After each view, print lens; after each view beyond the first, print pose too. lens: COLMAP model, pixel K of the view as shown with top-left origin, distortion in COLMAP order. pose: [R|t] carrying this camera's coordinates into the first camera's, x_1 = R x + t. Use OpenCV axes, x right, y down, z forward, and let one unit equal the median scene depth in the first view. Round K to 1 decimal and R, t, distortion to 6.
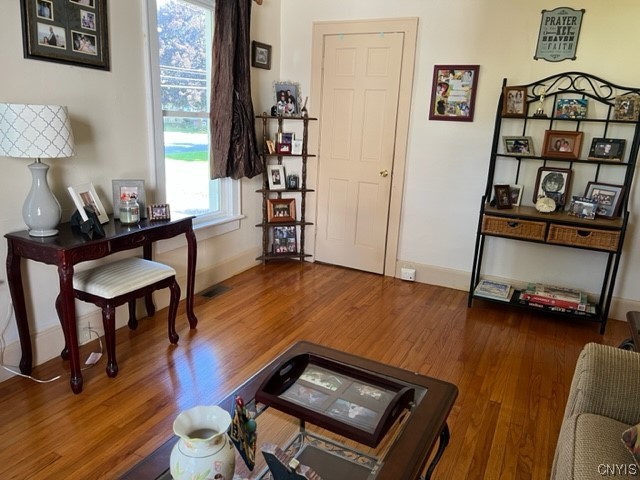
lens RADIAL K [[478.7, 0, 320.0], [0, 478.7, 244.5], [0, 0, 1]] dist [0.049922, -0.055621]
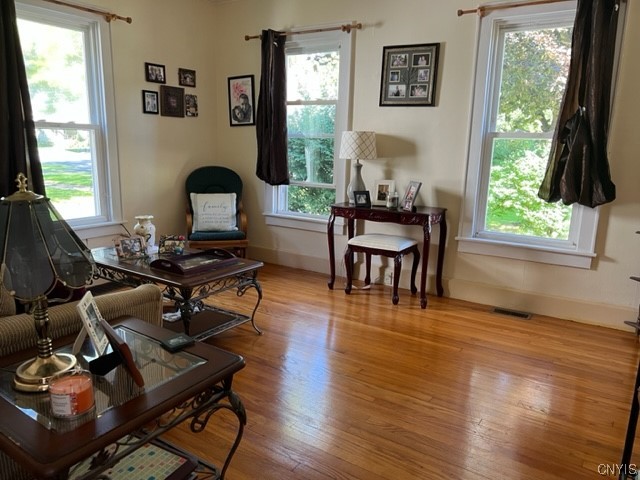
lens RADIAL K [[478.7, 0, 320.5], [0, 478.7, 240.6], [0, 0, 1]] dist [0.049922, -0.055621]
pose [[-0.112432, 0.154342, -0.981600, 1.149394], [-0.280937, 0.942620, 0.180391, -0.165036], [0.953118, 0.296050, -0.062621, 0.977191]]
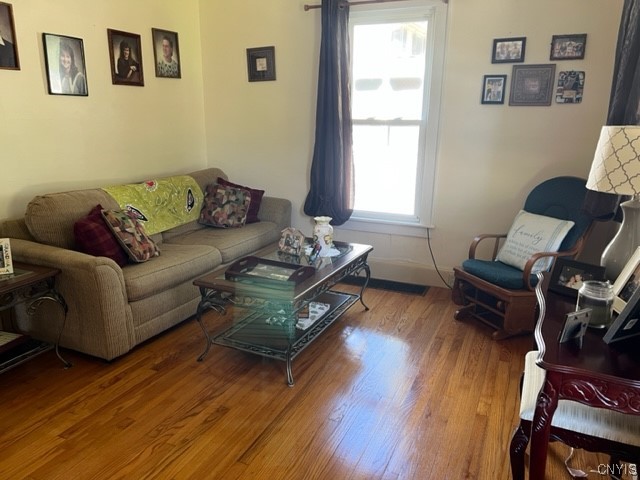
lens RADIAL K [[478.7, 0, 322.2], [0, 478.7, 239.4], [0, 0, 1]] dist [0.049922, -0.055621]
pose [[-0.997653, -0.041922, -0.054147, -0.039708], [-0.063035, 0.871167, 0.486924, -0.423422], [0.026758, 0.489194, -0.871764, 1.554207]]
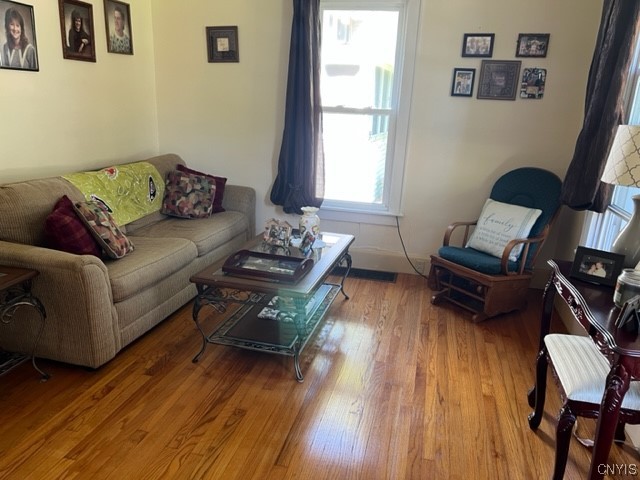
lens RADIAL K [[478.7, 0, 322.6], [0, 478.7, 239.4], [0, 0, 1]] dist [0.049922, -0.055621]
pose [[-0.970339, -0.020471, -0.240881, 0.159055], [-0.141127, 0.856968, 0.495671, -0.407253], [0.196280, 0.514963, -0.834438, 1.506975]]
